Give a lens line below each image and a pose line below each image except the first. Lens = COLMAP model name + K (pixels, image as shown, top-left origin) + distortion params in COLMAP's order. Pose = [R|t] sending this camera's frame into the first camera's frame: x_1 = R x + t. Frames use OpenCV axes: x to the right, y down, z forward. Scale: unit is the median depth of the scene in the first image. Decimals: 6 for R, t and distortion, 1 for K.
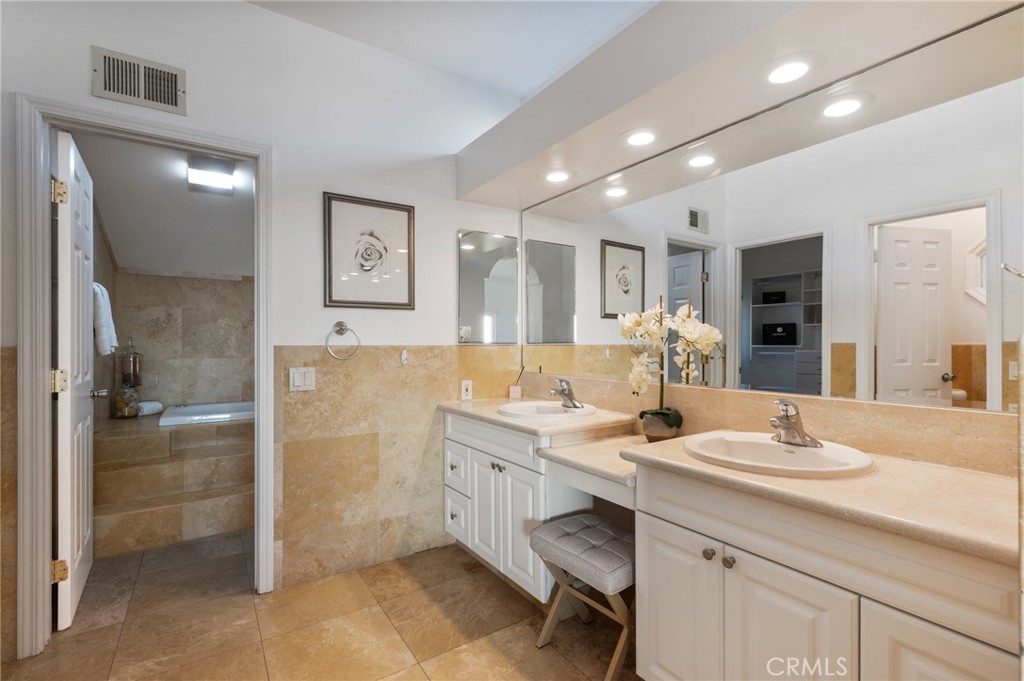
lens RADIAL K [[469.5, 0, 513.0], [0, 469.5, 340.6], [0, 0, 1]] dist [-0.000189, -0.000093]
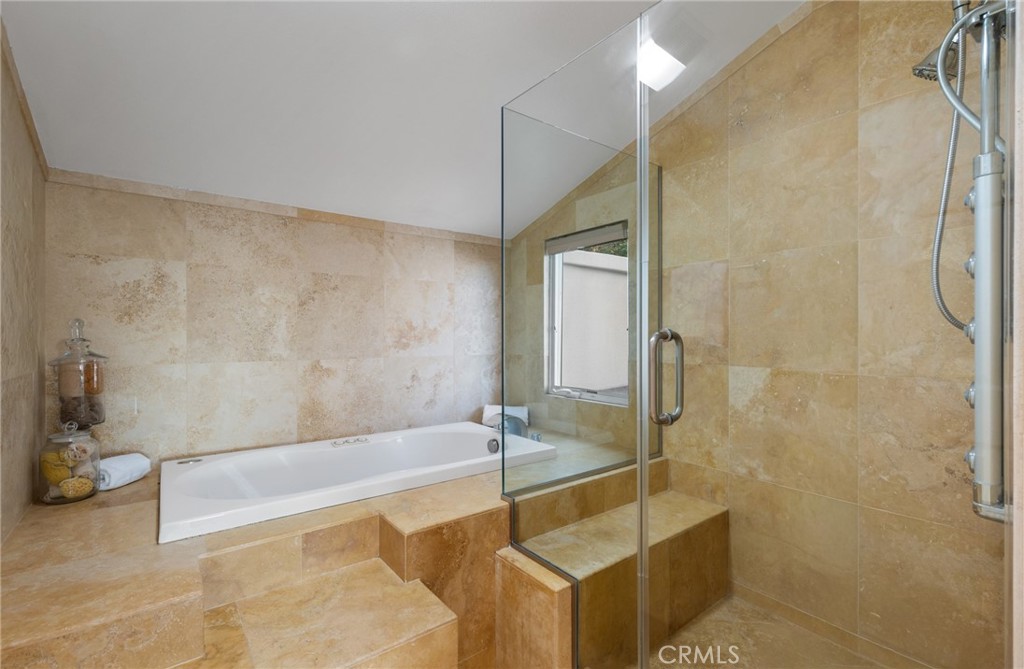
lens RADIAL K [[463.4, 0, 512.4], [0, 463.4, 337.6], [0, 0, 1]] dist [0.001409, 0.000351]
pose [[0.997319, 0.003466, 0.073095, -0.399713], [-0.004487, 0.999895, 0.013807, 0.002193], [-0.073039, -0.014098, 0.997229, 0.485615]]
